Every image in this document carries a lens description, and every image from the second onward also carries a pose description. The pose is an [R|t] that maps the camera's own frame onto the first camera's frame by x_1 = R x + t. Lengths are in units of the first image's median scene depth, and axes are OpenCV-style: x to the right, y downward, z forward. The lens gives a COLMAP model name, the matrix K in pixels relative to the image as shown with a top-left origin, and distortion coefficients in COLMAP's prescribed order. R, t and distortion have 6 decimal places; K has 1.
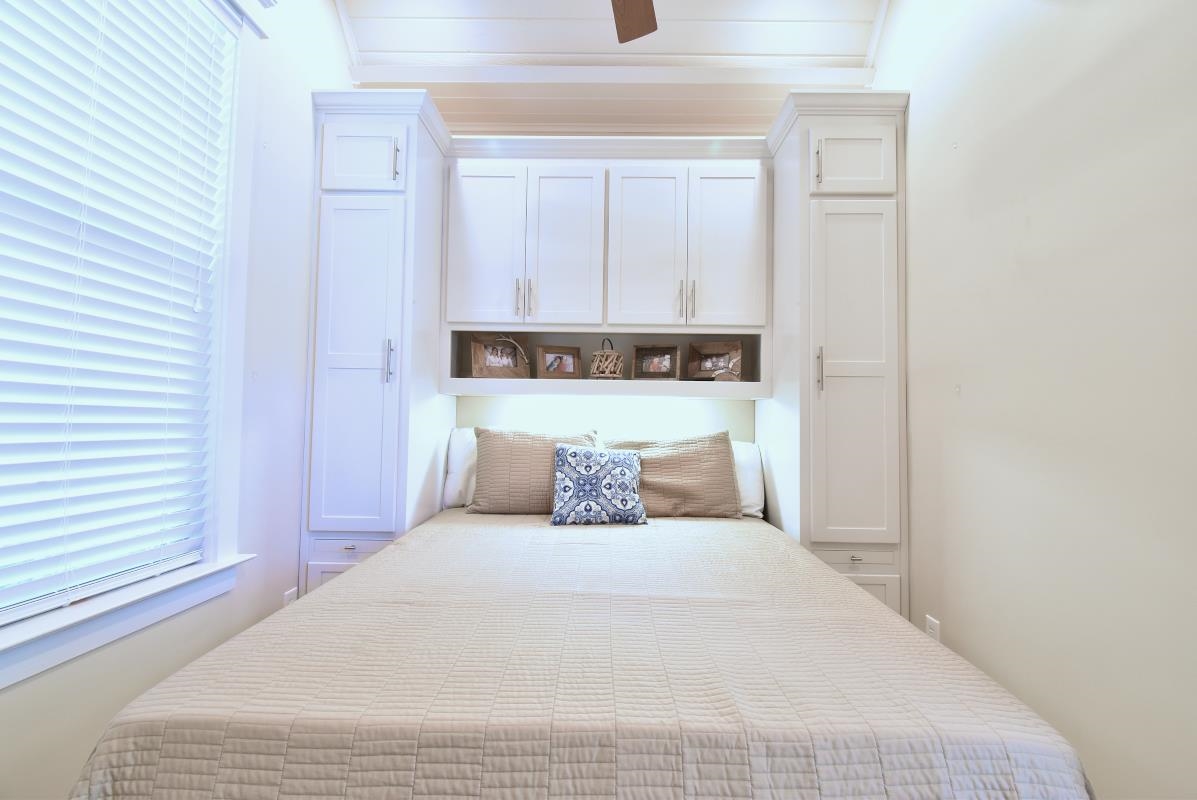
lens RADIAL K [[529.1, 0, 602.5], [0, 529.1, 396.6], [0, 0, 1]] dist [0.025636, -0.030551]
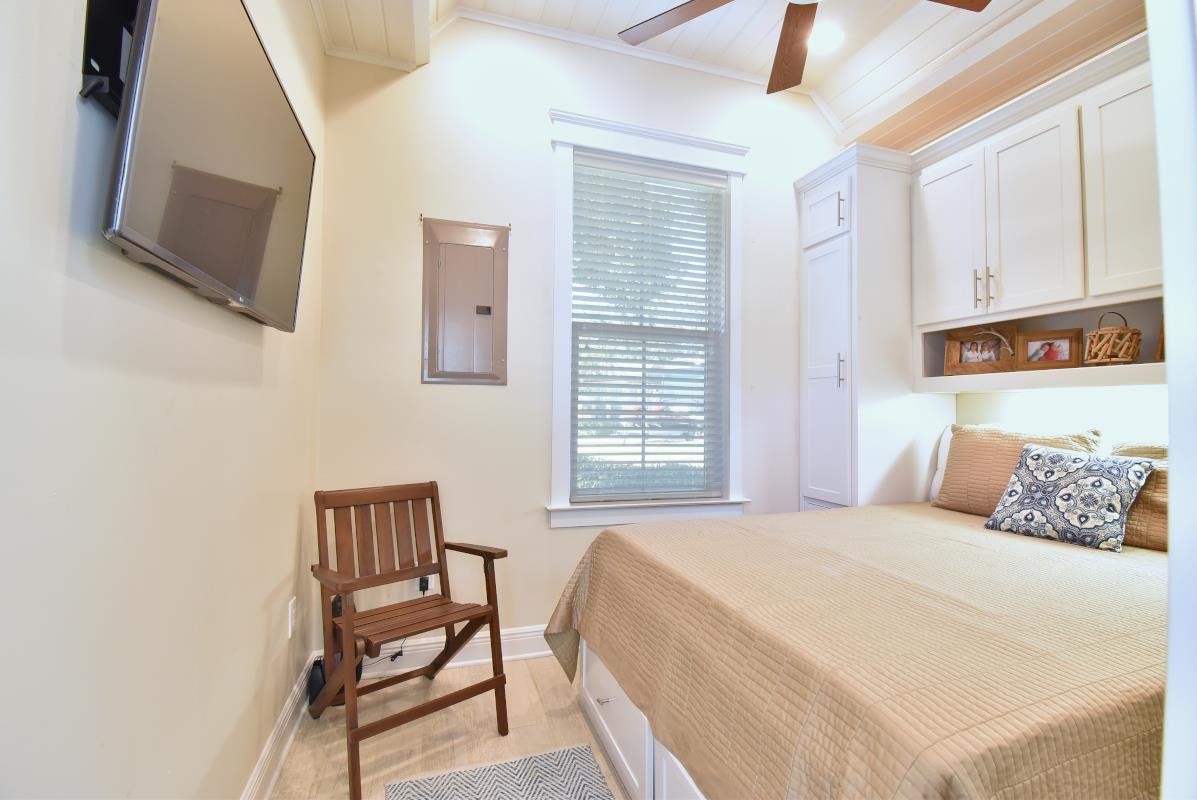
lens RADIAL K [[529.1, 0, 602.5], [0, 529.1, 396.6], [0, 0, 1]] dist [0.025636, -0.030551]
pose [[0.324389, -0.036450, -0.945221, 0.519676], [0.032997, 0.999085, -0.027202, 0.010531], [0.945348, -0.022365, 0.325295, 0.046975]]
